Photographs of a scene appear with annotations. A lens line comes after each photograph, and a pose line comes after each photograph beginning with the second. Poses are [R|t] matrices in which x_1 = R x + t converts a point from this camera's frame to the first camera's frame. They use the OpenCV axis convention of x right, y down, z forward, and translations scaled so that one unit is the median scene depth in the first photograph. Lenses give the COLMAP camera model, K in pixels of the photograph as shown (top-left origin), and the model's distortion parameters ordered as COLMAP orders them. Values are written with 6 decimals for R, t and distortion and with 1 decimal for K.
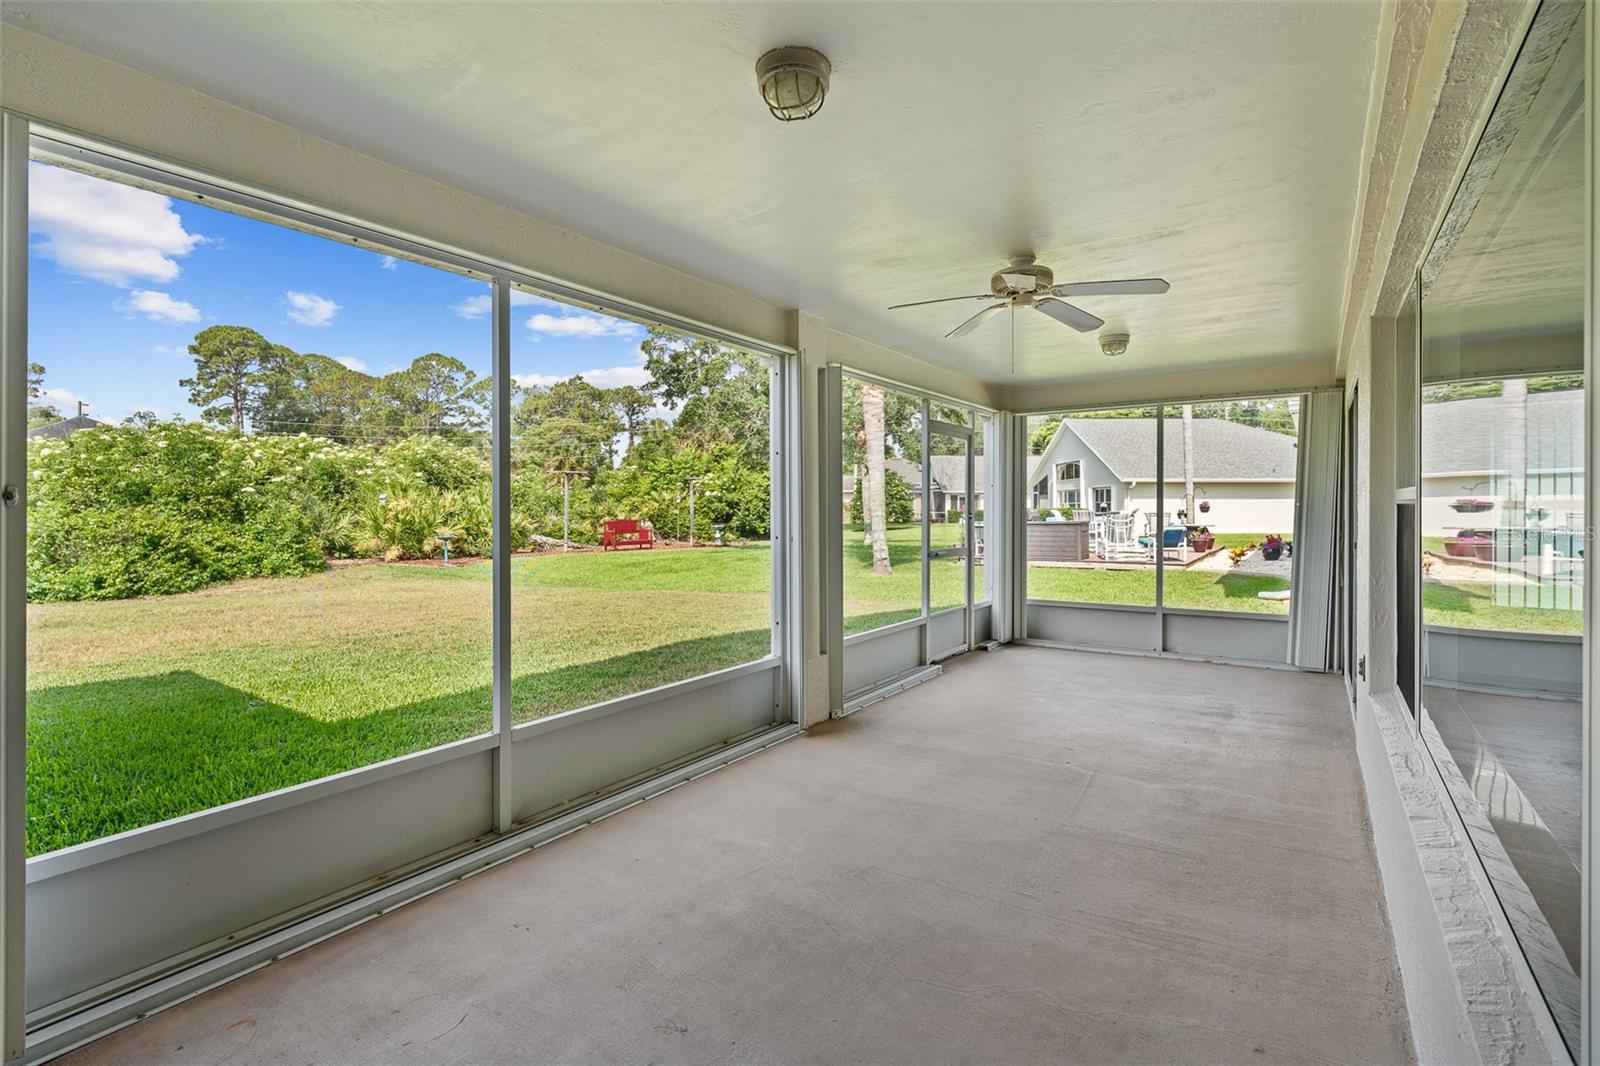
lens RADIAL K [[728.4, 0, 795.0], [0, 728.4, 518.1], [0, 0, 1]] dist [-0.002671, 0.000379]
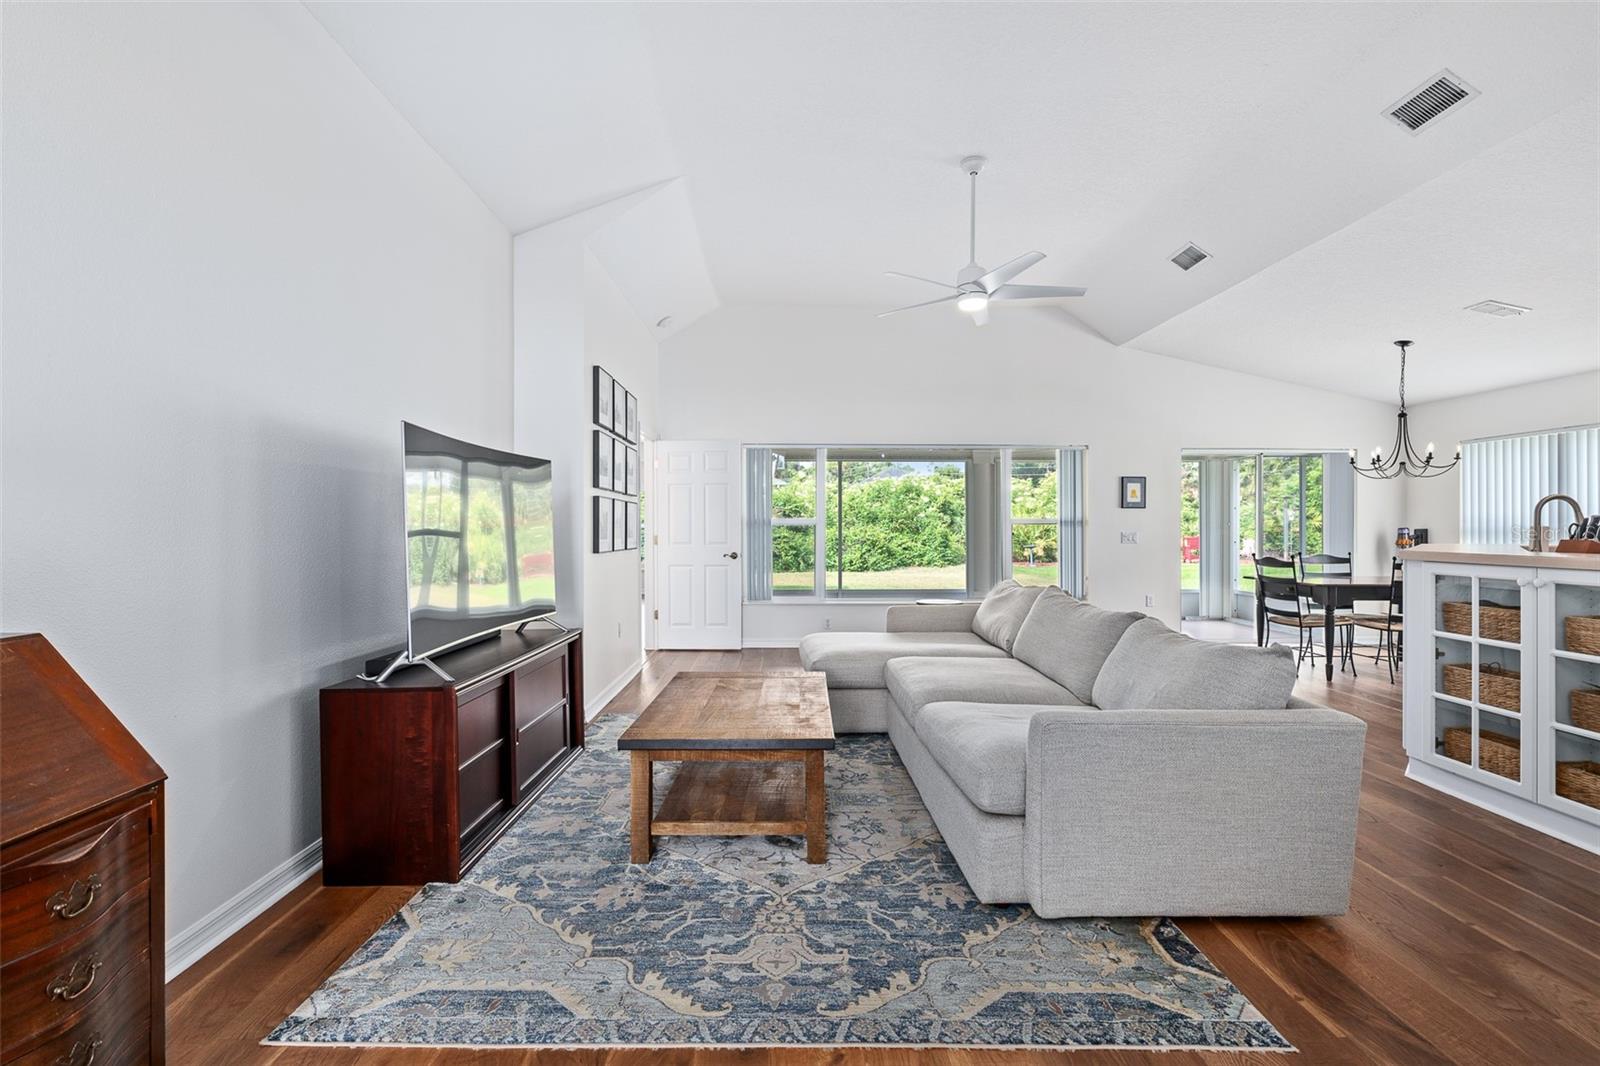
lens RADIAL K [[724.4, 0, 801.2], [0, 724.4, 530.0], [0, 0, 1]] dist [-0.005678, 0.000912]
pose [[0.600139, 0.002614, -0.799891, 0.361813], [-0.009684, 0.999945, -0.003998, 0.004217], [0.799837, 0.010145, 0.600132, -0.204248]]
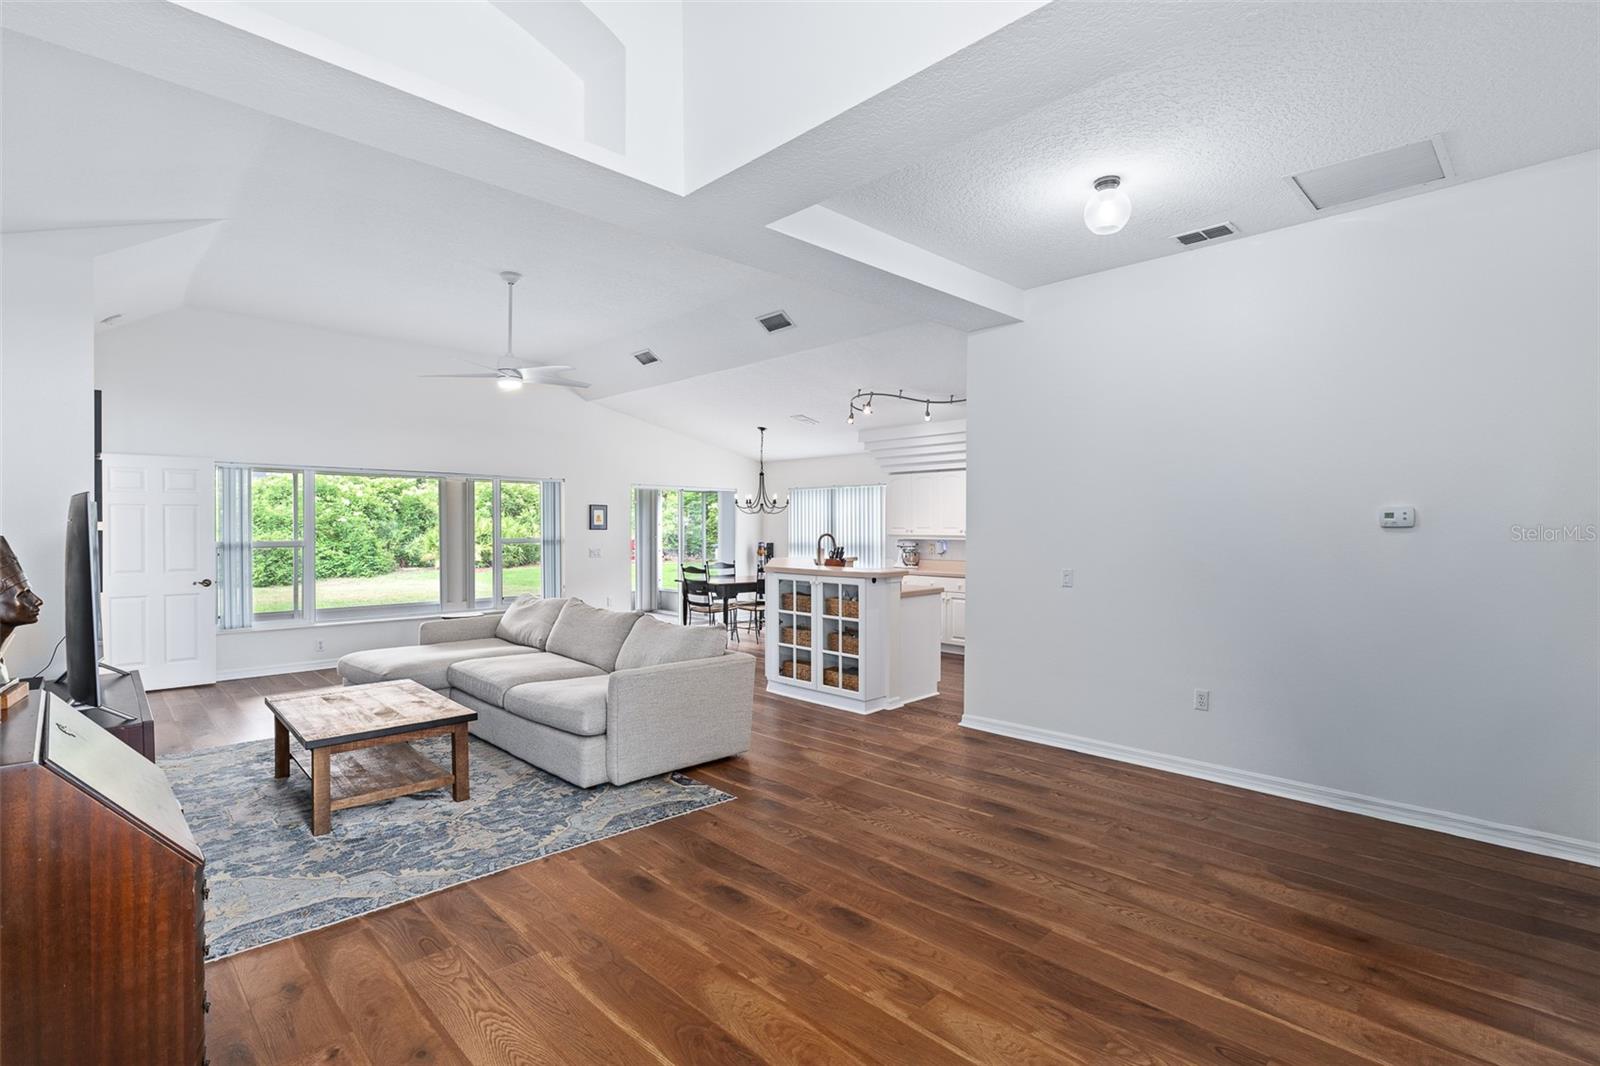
lens RADIAL K [[743.9, 0, 795.1], [0, 743.9, 530.0], [0, 0, 1]] dist [-0.003862, -0.000309]
pose [[0.984127, 0.001398, -0.177458, 0.380749], [-0.002870, 0.999964, -0.008037, -0.006660], [0.177440, 0.008419, 0.984096, -0.304498]]
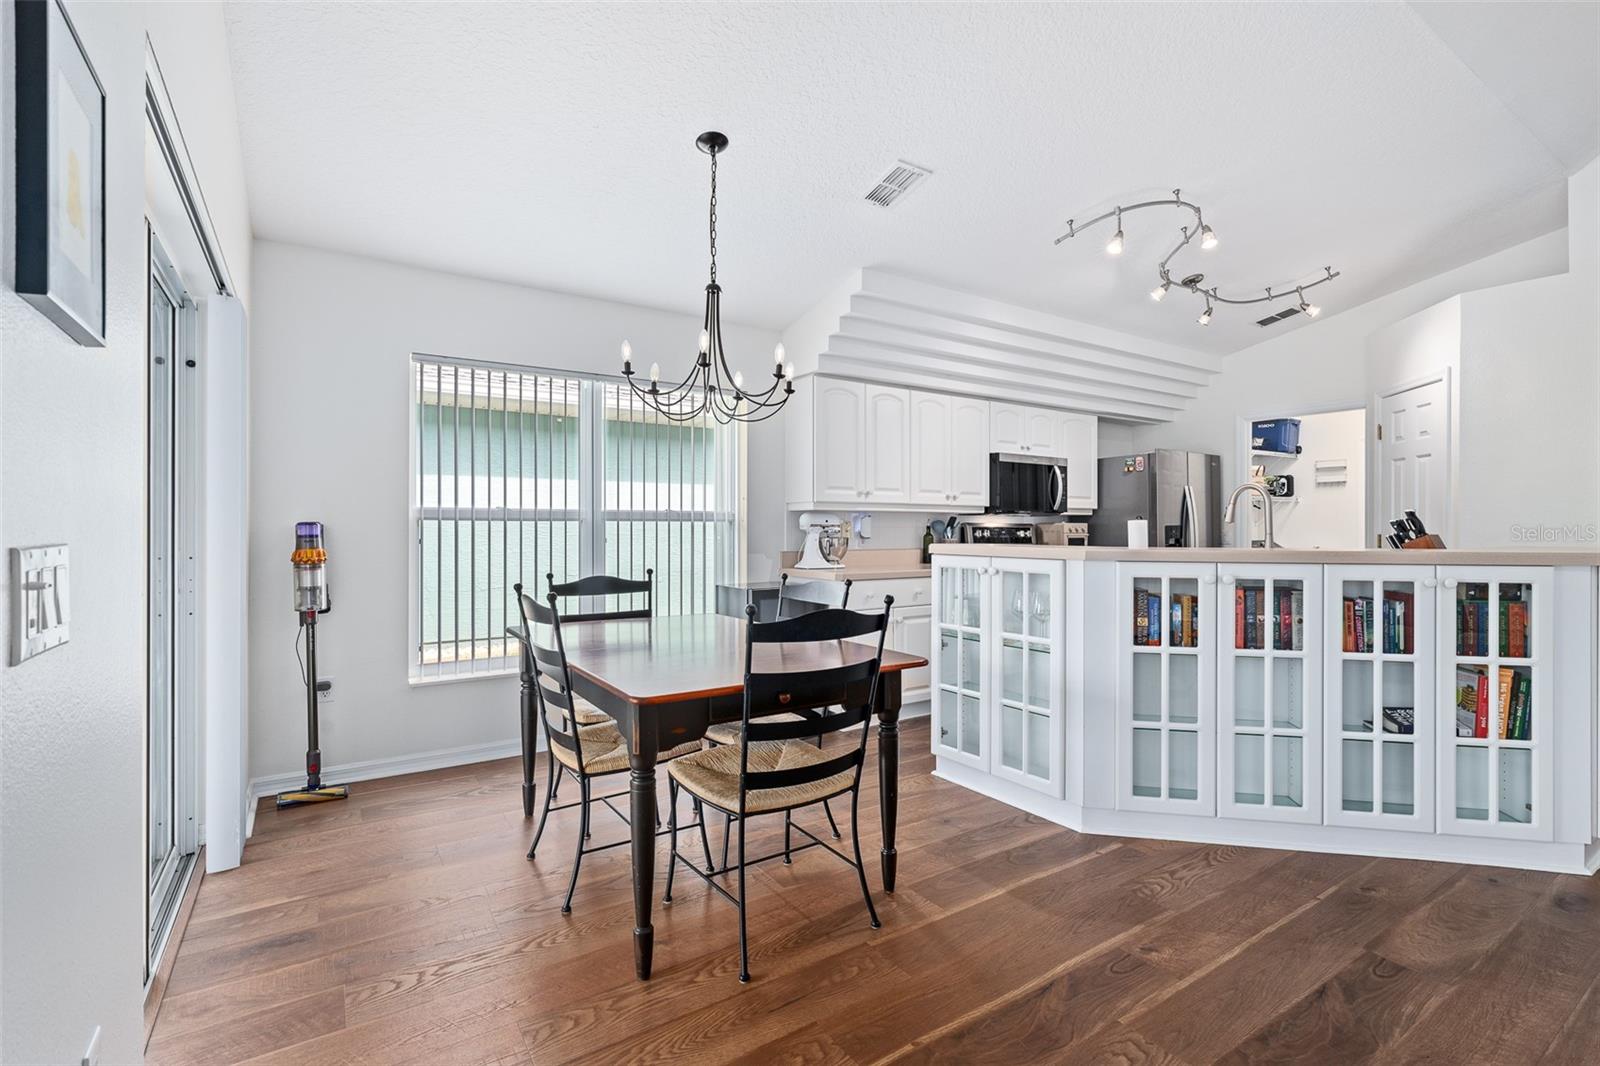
lens RADIAL K [[729.1, 0, 797.9], [0, 729.1, 525.9], [0, 0, 1]] dist [-0.001090, 0.001401]
pose [[0.357595, 0.003488, 0.933870, 0.136595], [0.010572, 0.999914, -0.007783, 0.001901], [-0.933817, 0.012656, 0.357527, 0.113101]]
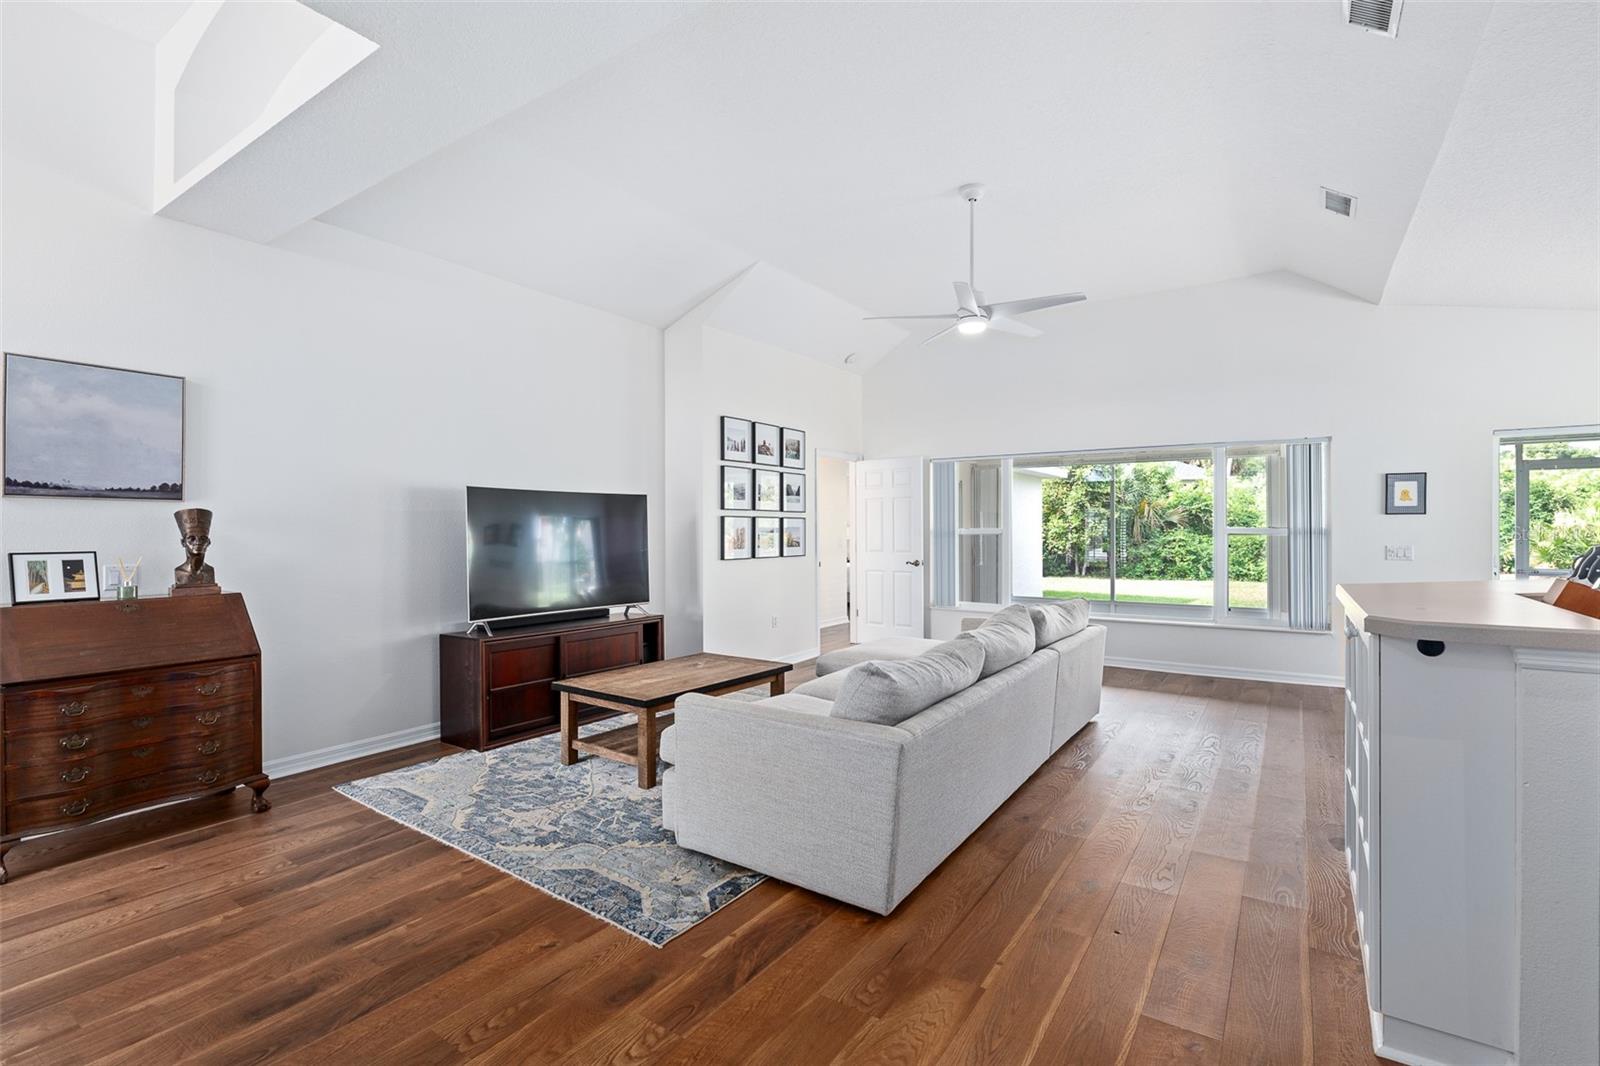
lens RADIAL K [[729.0, 0, 800.6], [0, 729.0, 530.9], [0, 0, 1]] dist [-0.004324, 0.000230]
pose [[0.023614, 0.005439, -0.999706, 0.448001], [-0.009218, 0.999944, 0.005222, -0.003188], [0.999679, 0.009092, 0.023663, -0.083804]]
